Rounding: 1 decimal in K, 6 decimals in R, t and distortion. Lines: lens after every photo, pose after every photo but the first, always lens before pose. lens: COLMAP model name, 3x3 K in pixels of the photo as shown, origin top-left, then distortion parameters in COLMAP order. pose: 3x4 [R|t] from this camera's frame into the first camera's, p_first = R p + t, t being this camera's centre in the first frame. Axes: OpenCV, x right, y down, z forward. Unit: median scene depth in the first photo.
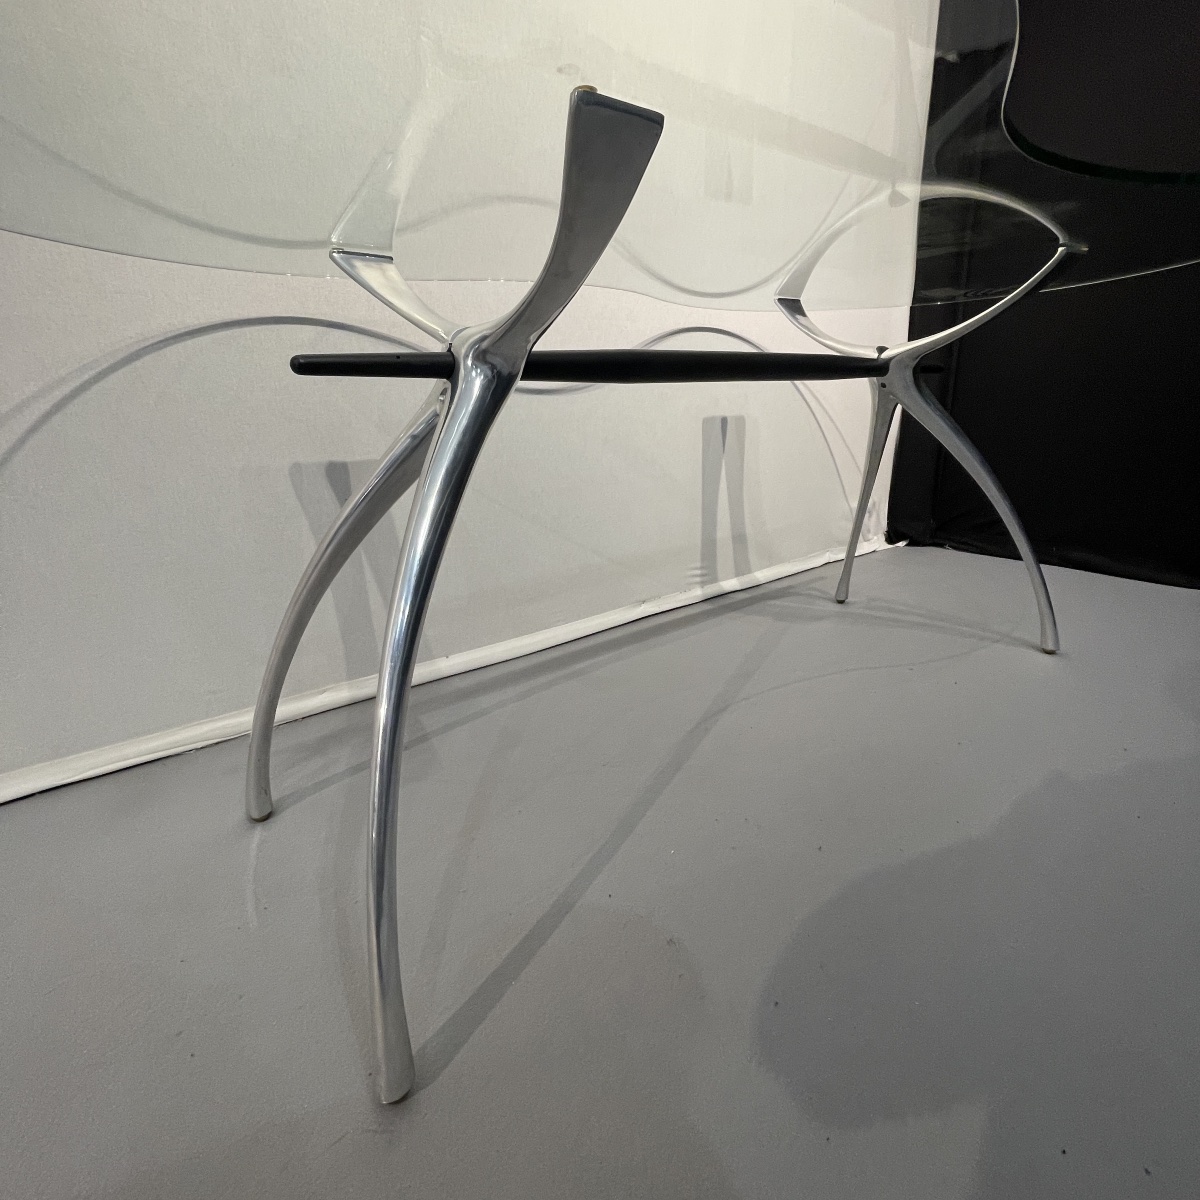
lens RADIAL K [[643.7, 0, 589.0], [0, 643.7, 594.0], [0, 0, 1]] dist [-0.006338, -0.000567]
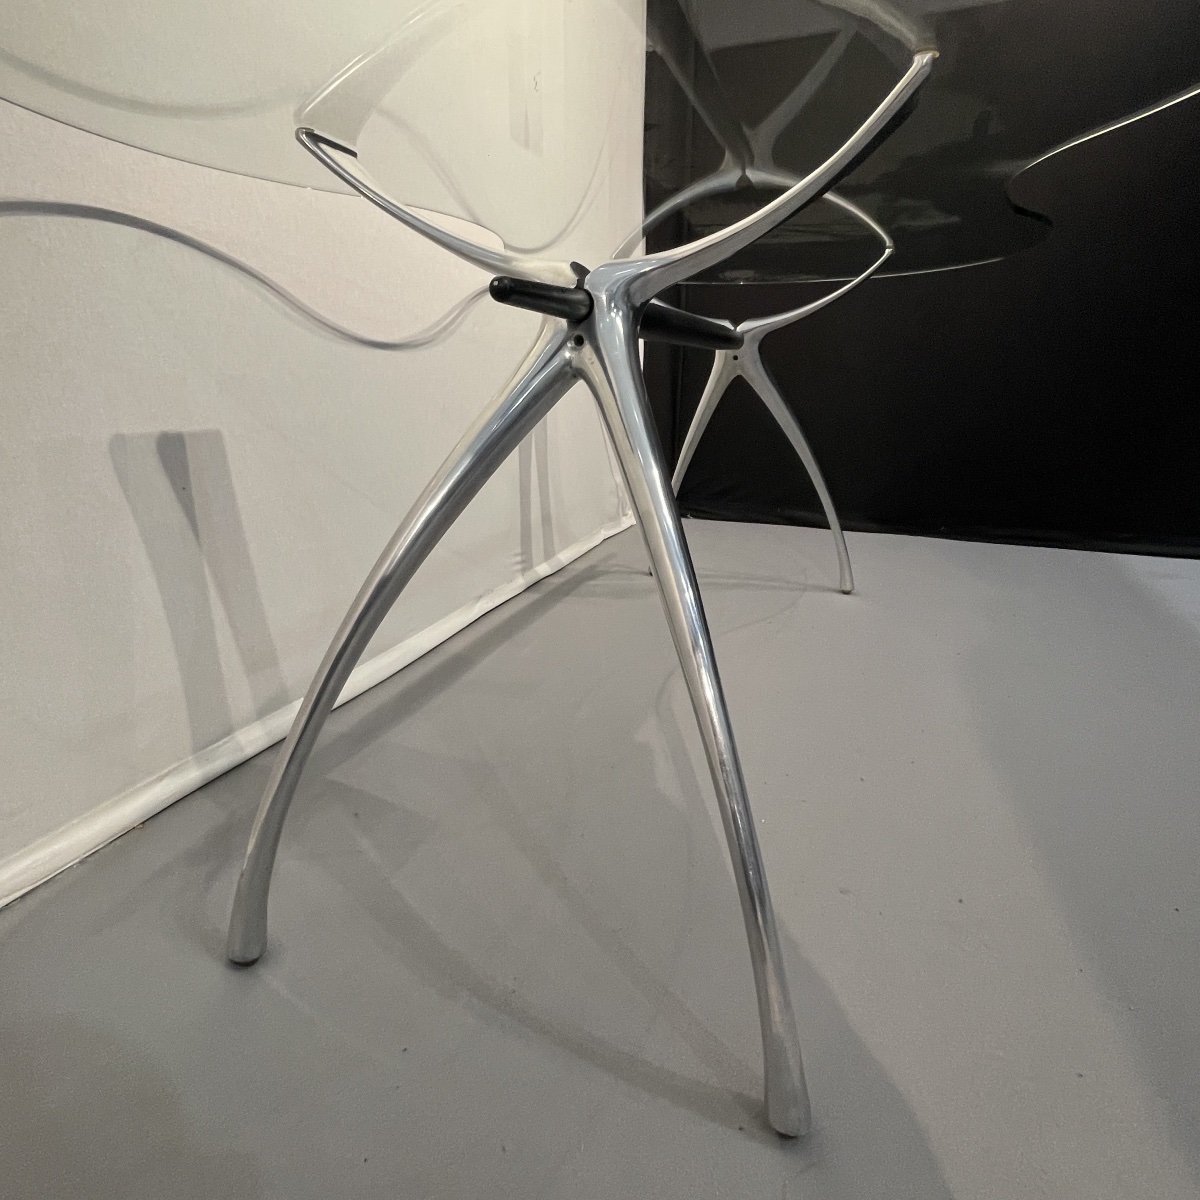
lens RADIAL K [[746.6, 0, 595.4], [0, 746.6, 591.8], [0, 0, 1]] dist [-0.002842, -0.004143]
pose [[0.838958, -0.119048, 0.531015, -0.431942], [0.124140, 0.991918, 0.026248, -0.003584], [-0.529848, 0.043899, 0.846956, 0.100010]]
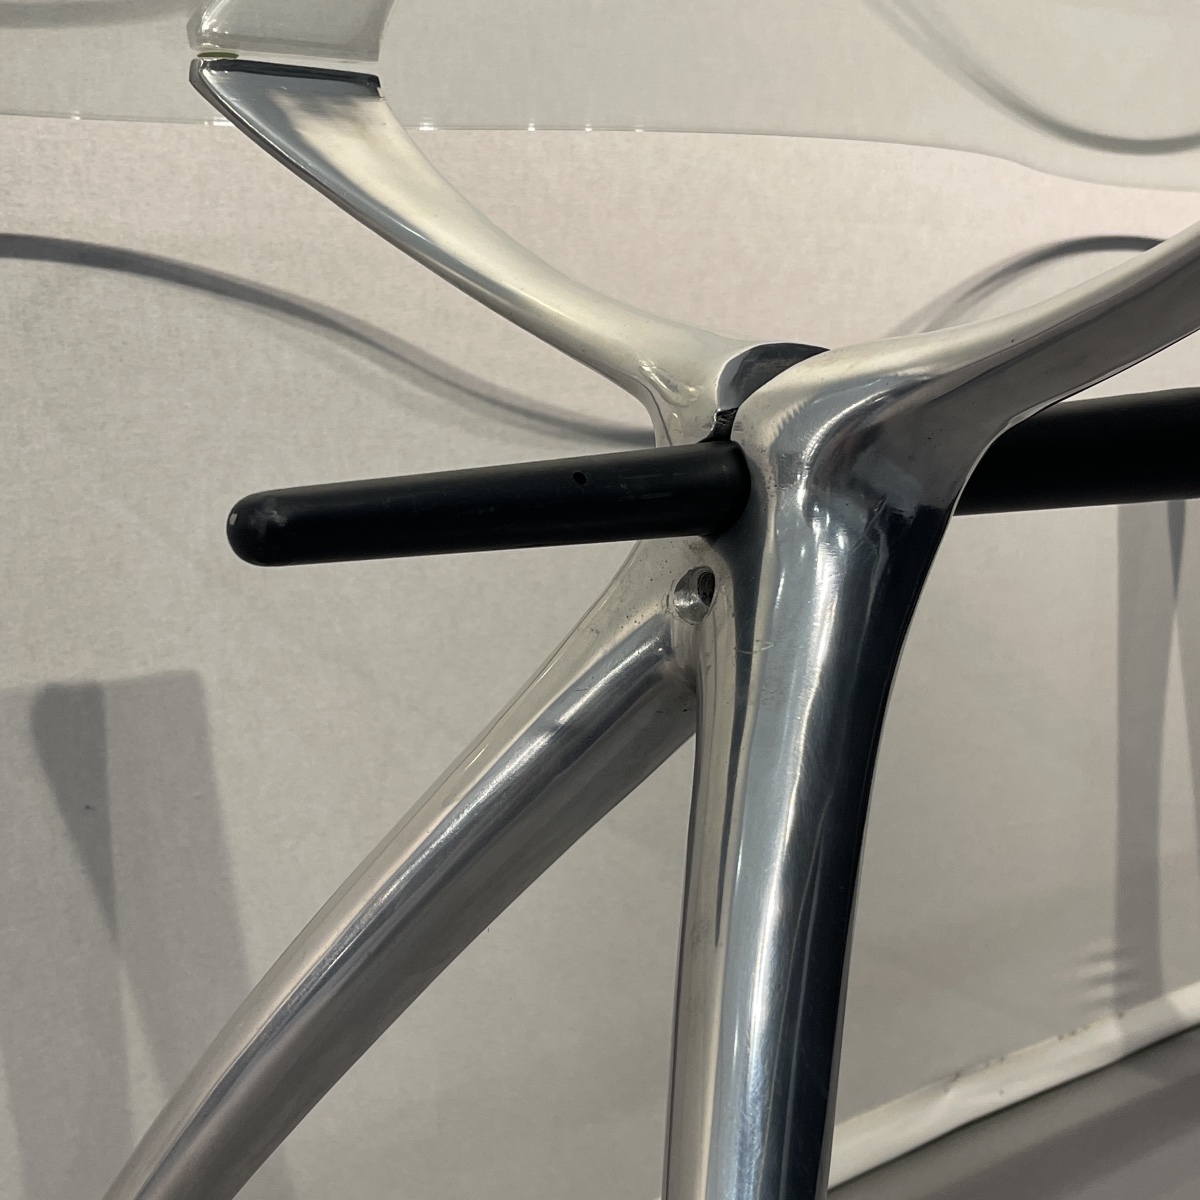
lens RADIAL K [[1830.8, 0, 608.7], [0, 1830.8, 589.1], [0, 0, 1]] dist [0.061580, 0.000000]
pose [[0.999034, 0.004141, 0.043750, -0.169305], [0.003021, 0.986724, -0.162376, -0.103804], [-0.043842, 0.162351, 0.985759, 0.125994]]
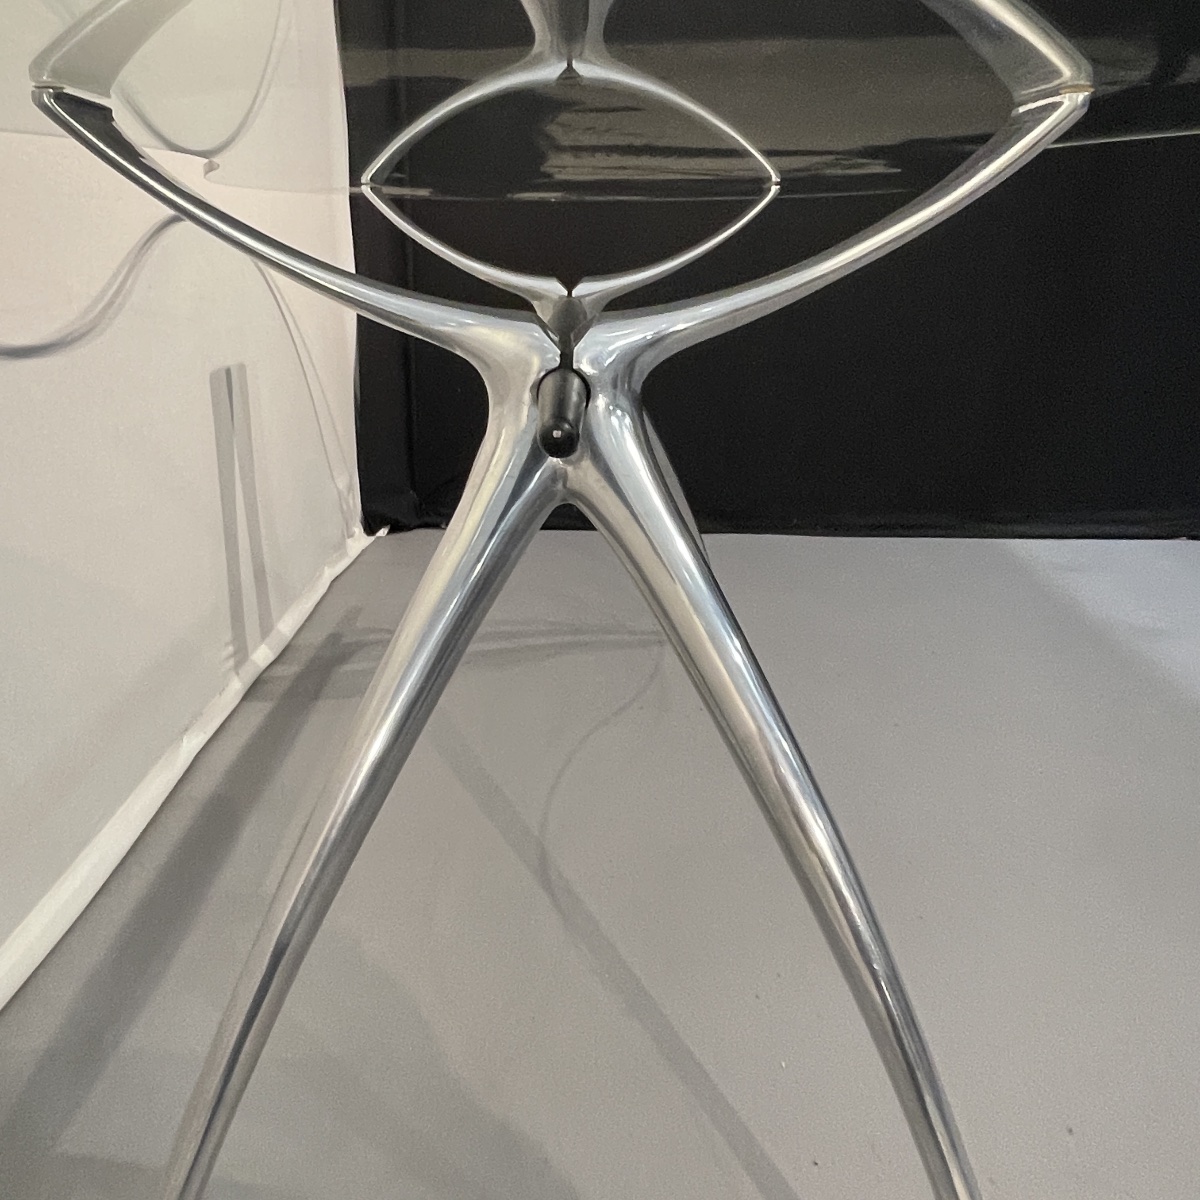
lens RADIAL K [[1123.3, 0, 586.9], [0, 1123.3, 581.4], [0, 0, 1]] dist [0.009033, 0.000000]
pose [[0.605040, -0.193008, 0.772447, -0.543926], [0.203288, 0.975466, 0.084504, -0.159096], [-0.769805, 0.105901, 0.629432, 0.233459]]
